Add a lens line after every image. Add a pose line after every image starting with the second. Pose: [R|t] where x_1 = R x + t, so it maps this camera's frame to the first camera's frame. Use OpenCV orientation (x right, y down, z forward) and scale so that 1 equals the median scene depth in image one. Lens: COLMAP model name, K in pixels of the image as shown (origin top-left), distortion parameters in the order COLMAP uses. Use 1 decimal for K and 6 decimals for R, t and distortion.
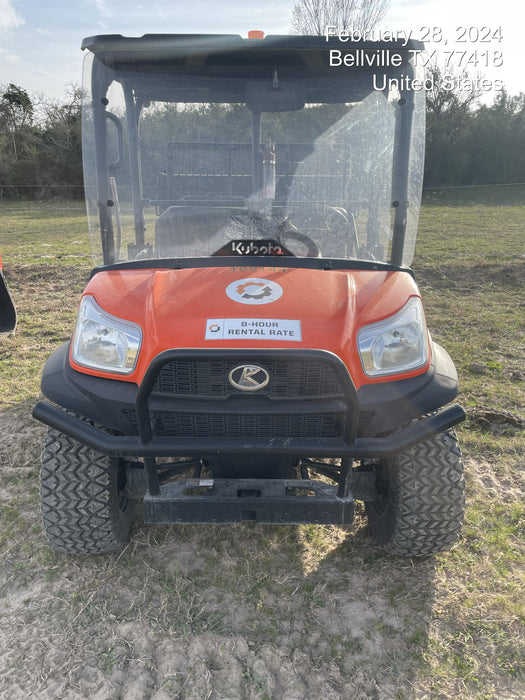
lens RADIAL K [[531.2, 0, 259.8], [0, 531.2, 353.4], [0, 0, 1]] dist [0.013850, -0.022818]
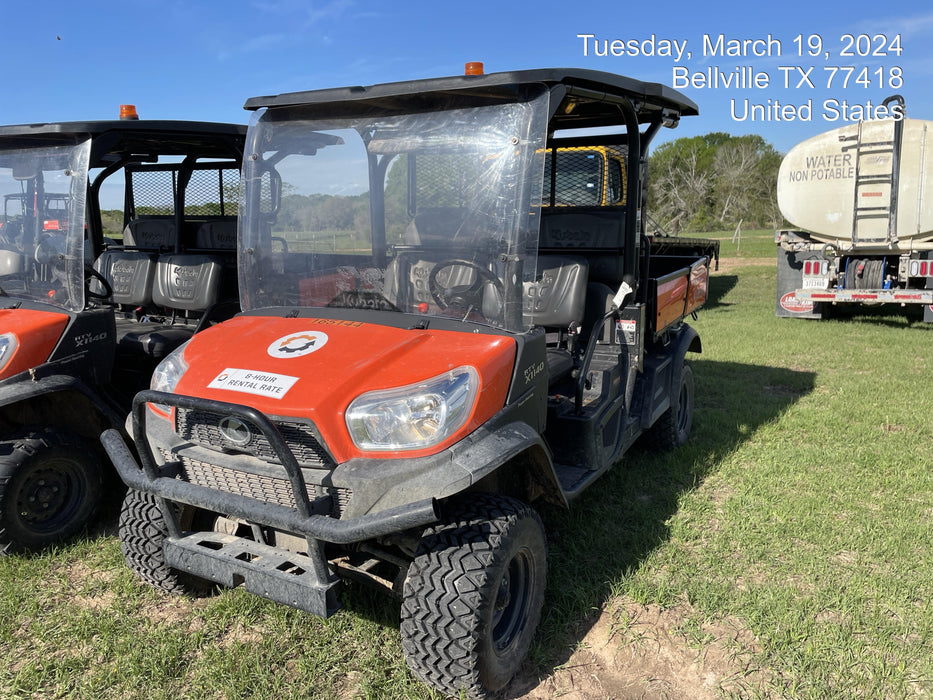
lens RADIAL K [[708.0, 0, 461.4], [0, 708.0, 346.1], [0, 0, 1]] dist [0.013850, -0.022818]
pose [[0.867522, 0.064970, -0.493138, 0.736531], [-0.130896, 0.986307, -0.100326, -0.023793], [0.479867, 0.151585, 0.864147, 0.053723]]
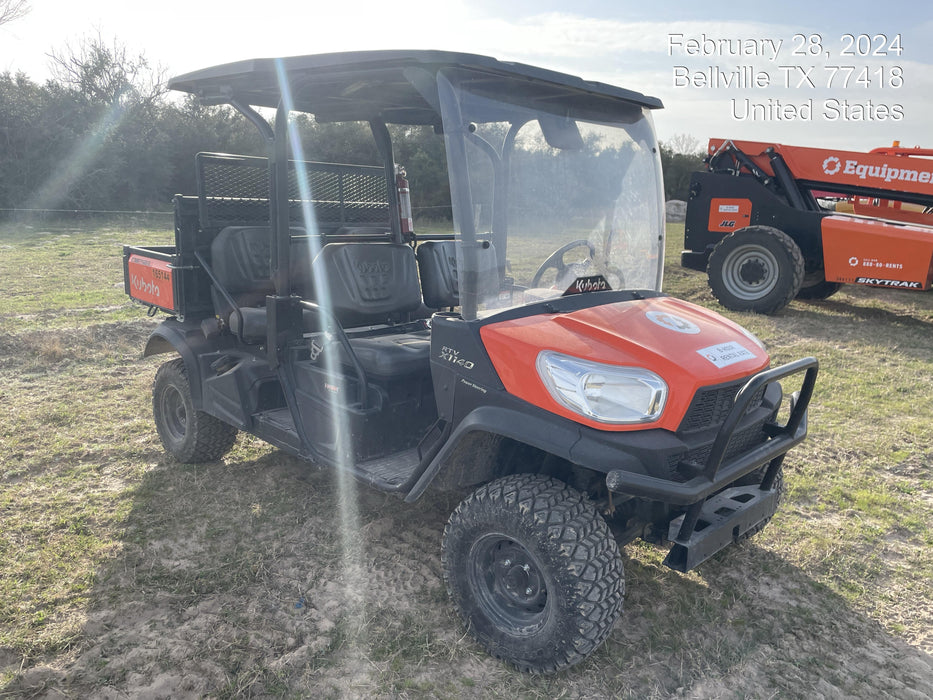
lens RADIAL K [[708.0, 0, 466.0], [0, 708.0, 357.4], [0, 0, 1]] dist [0.013850, -0.022818]
pose [[0.711756, -0.142650, 0.687789, -1.085084], [0.204442, 0.978841, -0.008552, -0.104556], [-0.672016, 0.146700, 0.725860, 0.237116]]
